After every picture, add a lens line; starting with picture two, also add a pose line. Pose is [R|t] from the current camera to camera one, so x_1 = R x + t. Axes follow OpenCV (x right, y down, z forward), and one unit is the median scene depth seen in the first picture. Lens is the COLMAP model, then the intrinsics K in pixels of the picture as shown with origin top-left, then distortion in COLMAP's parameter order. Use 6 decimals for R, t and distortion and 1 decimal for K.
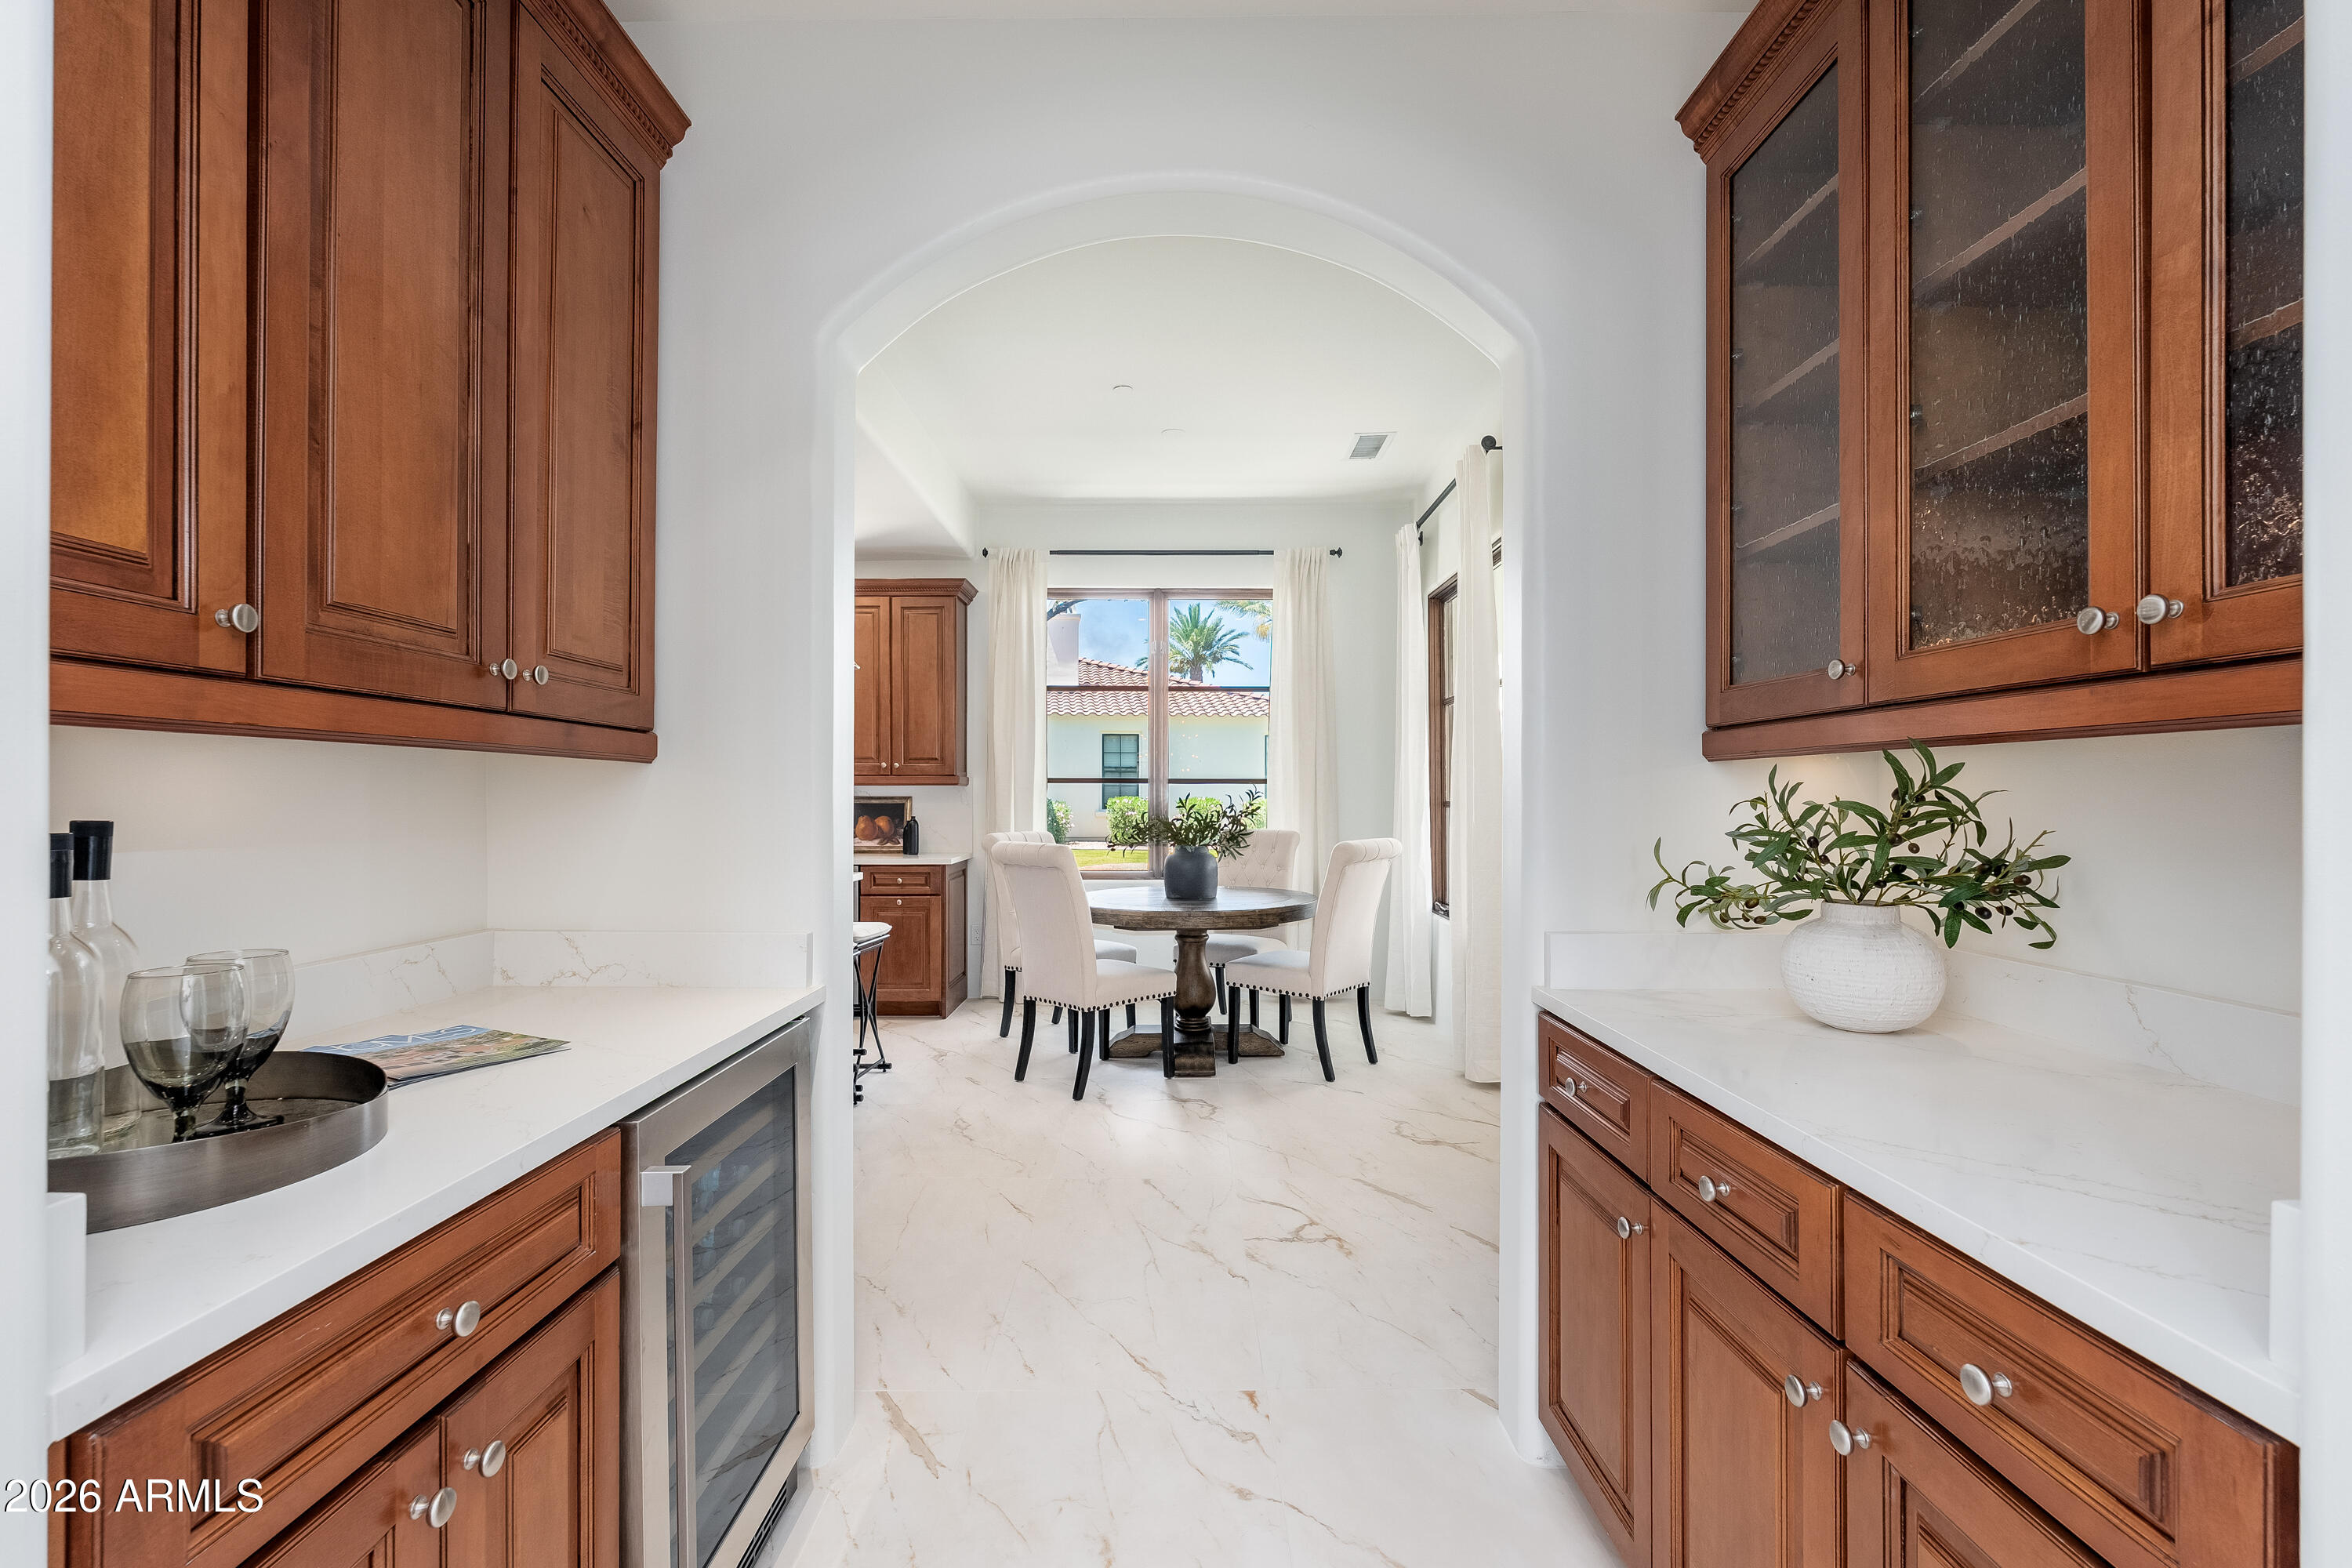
lens RADIAL K [[1026.7, 0, 1180.6], [0, 1026.7, 788.2], [0, 0, 1]] dist [-0.003911, 0.000150]
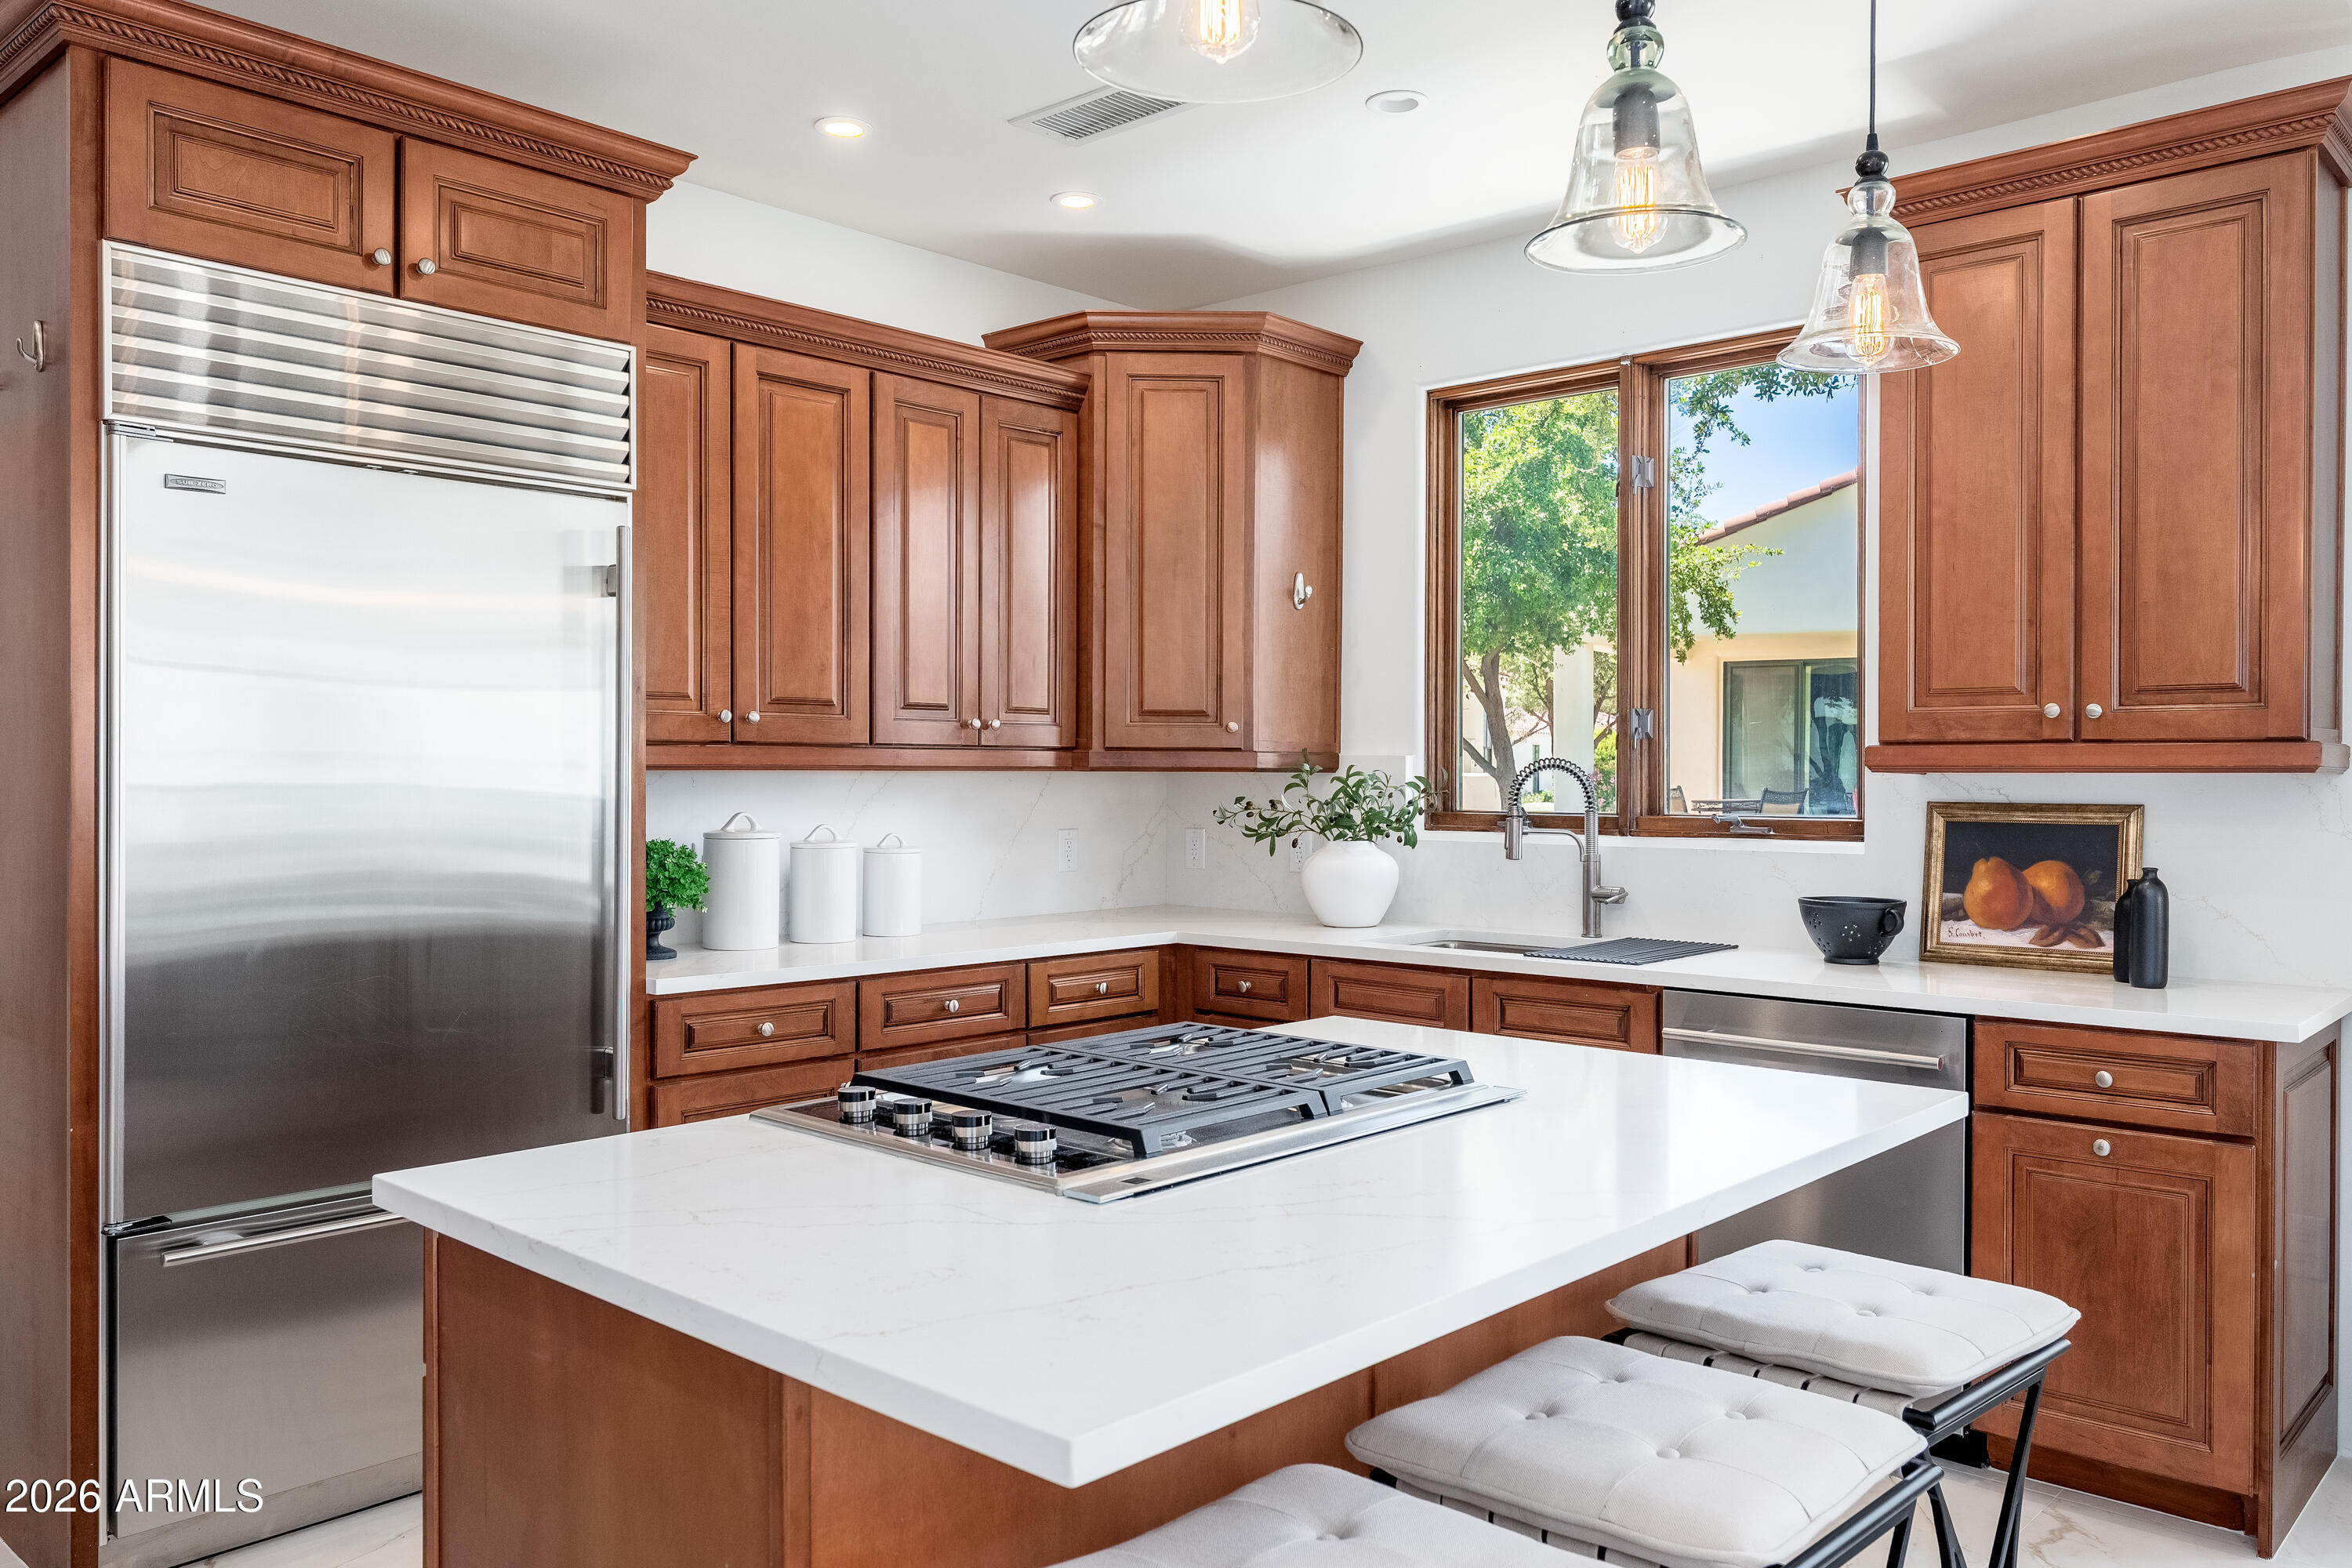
lens RADIAL K [[1757.3, 0, 1179.0], [0, 1757.3, 781.5], [0, 0, 1]] dist [0.011080, -0.004559]
pose [[0.737003, 0.007826, -0.675845, -0.111498], [-0.002058, 0.999954, 0.009335, -0.004238], [0.675887, -0.005489, 0.736985, 0.386710]]
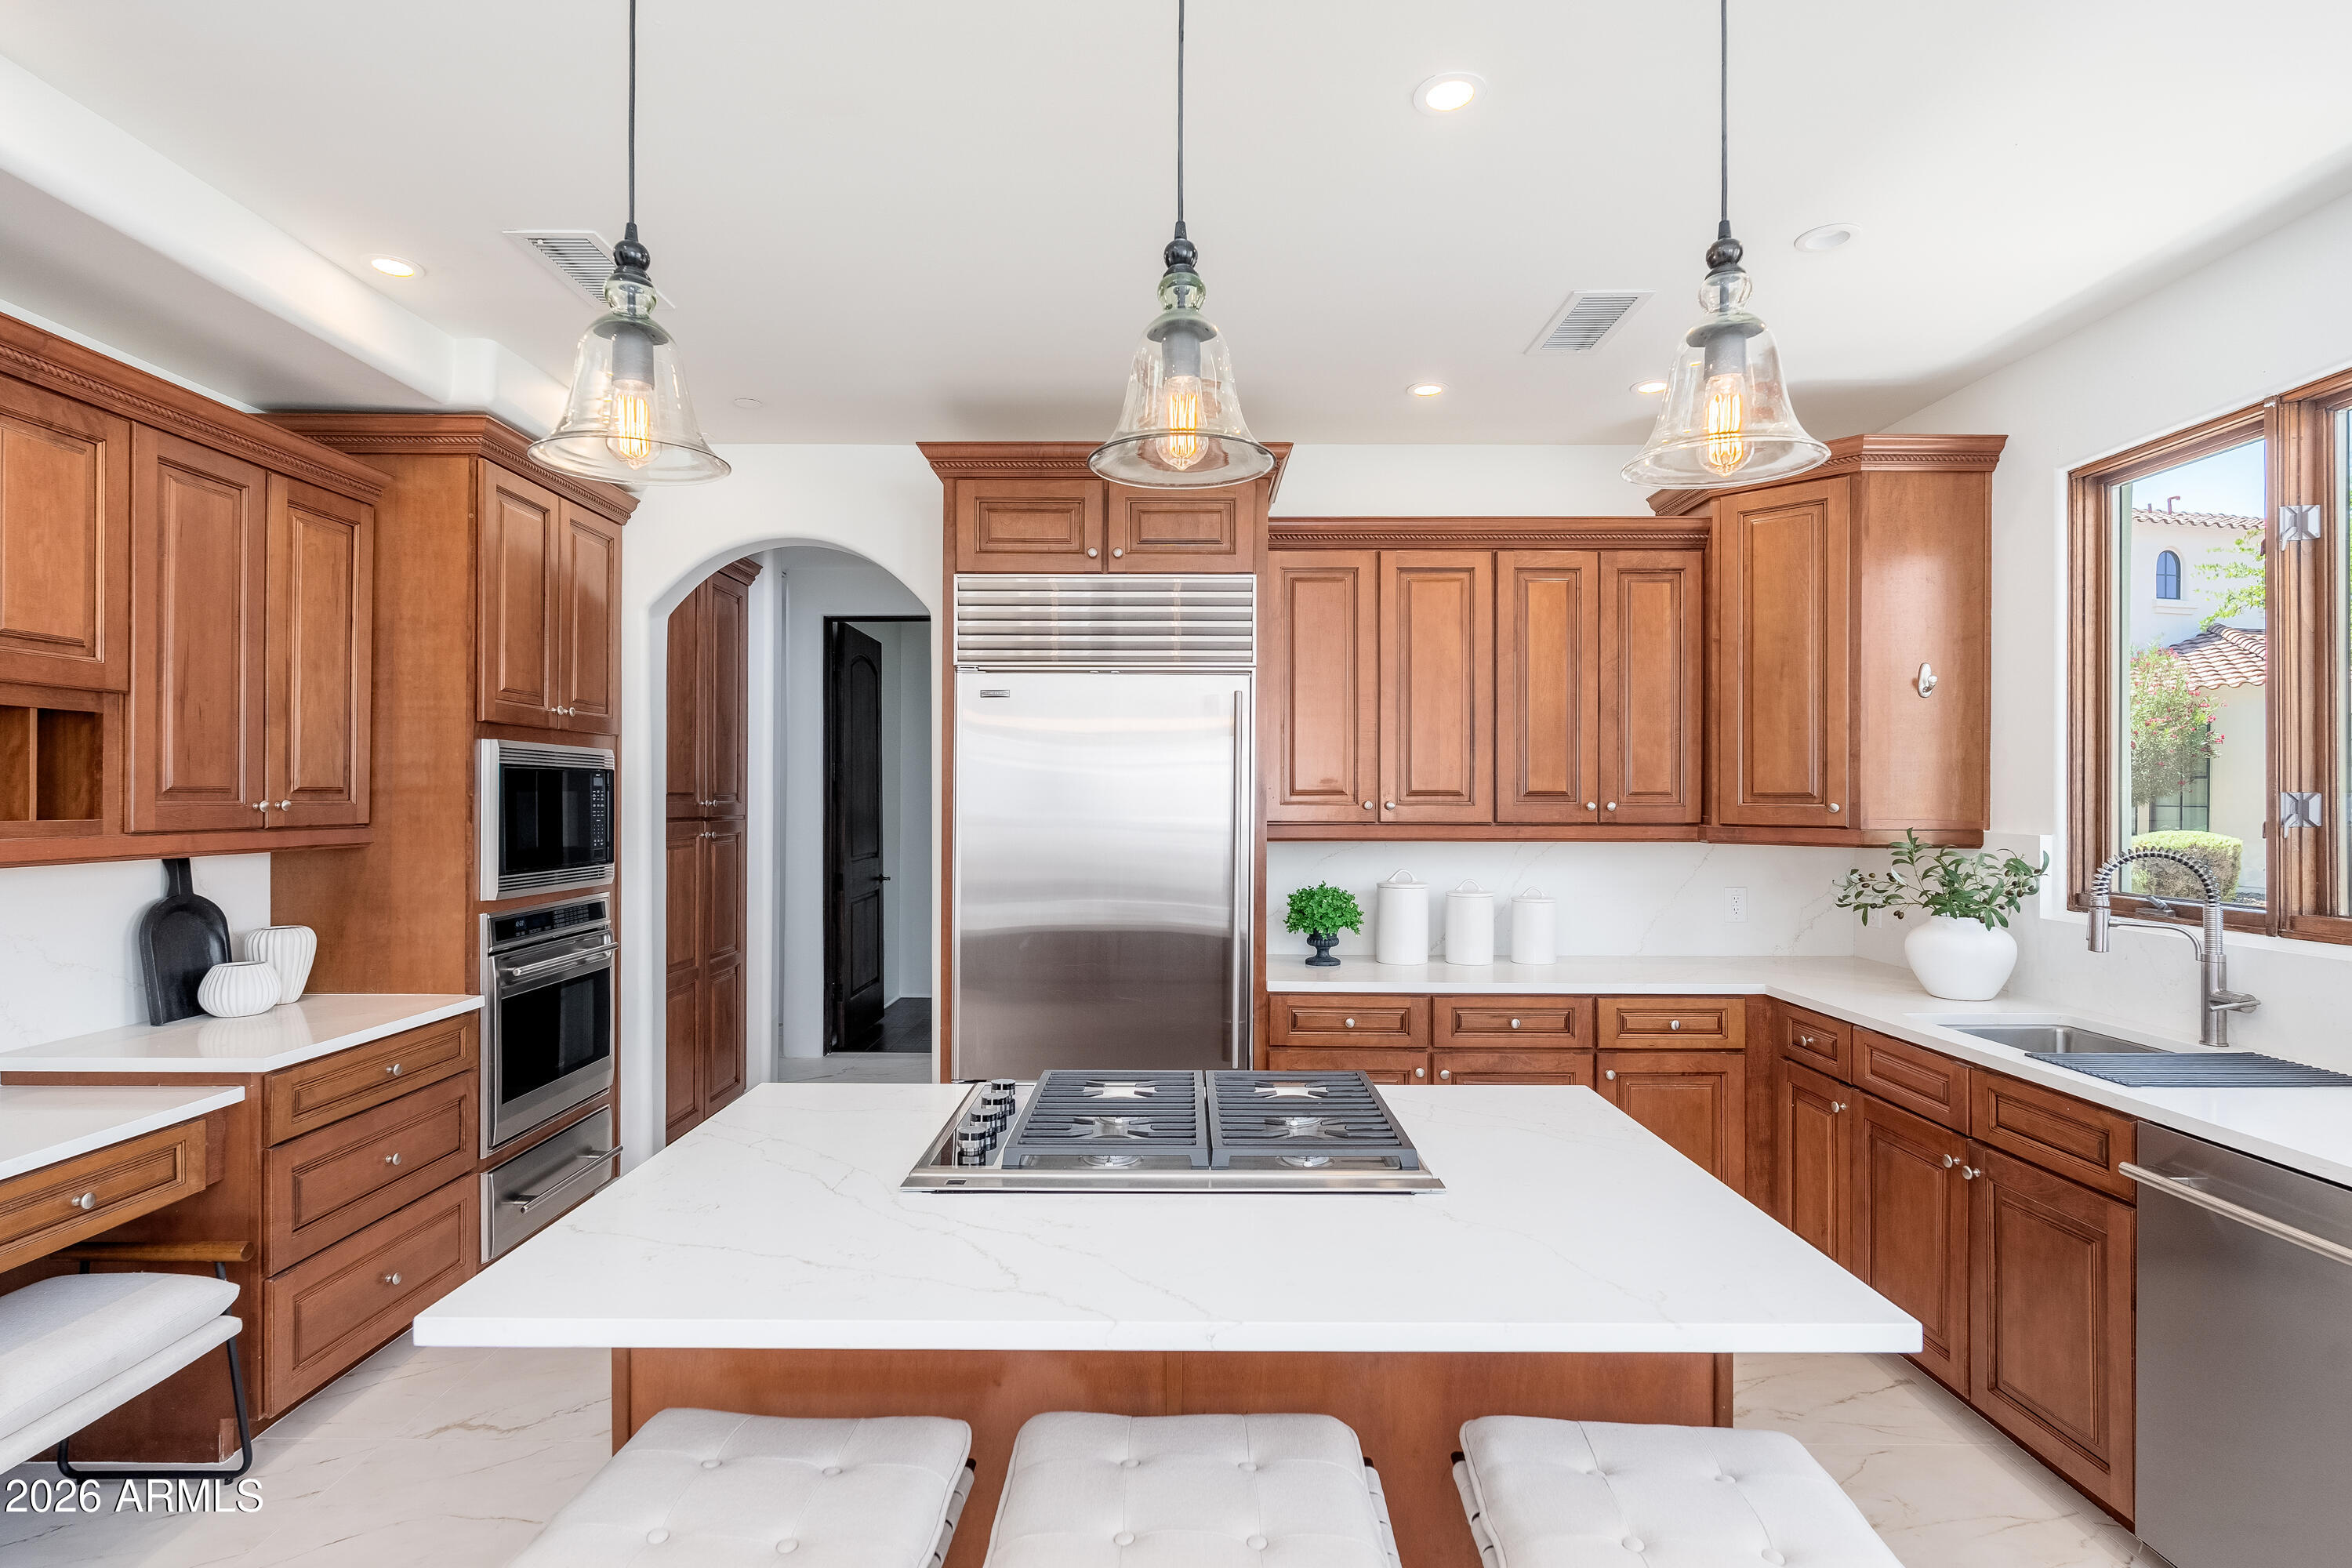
lens RADIAL K [[1173.1, 0, 1175.0], [0, 1173.1, 787.3], [0, 0, 1]] dist [-0.004911, 0.001126]
pose [[-0.005660, -0.007286, -0.999957, 0.006941], [0.000599, 0.999973, -0.007289, -0.039248], [0.999984, -0.000640, -0.005656, 0.791479]]
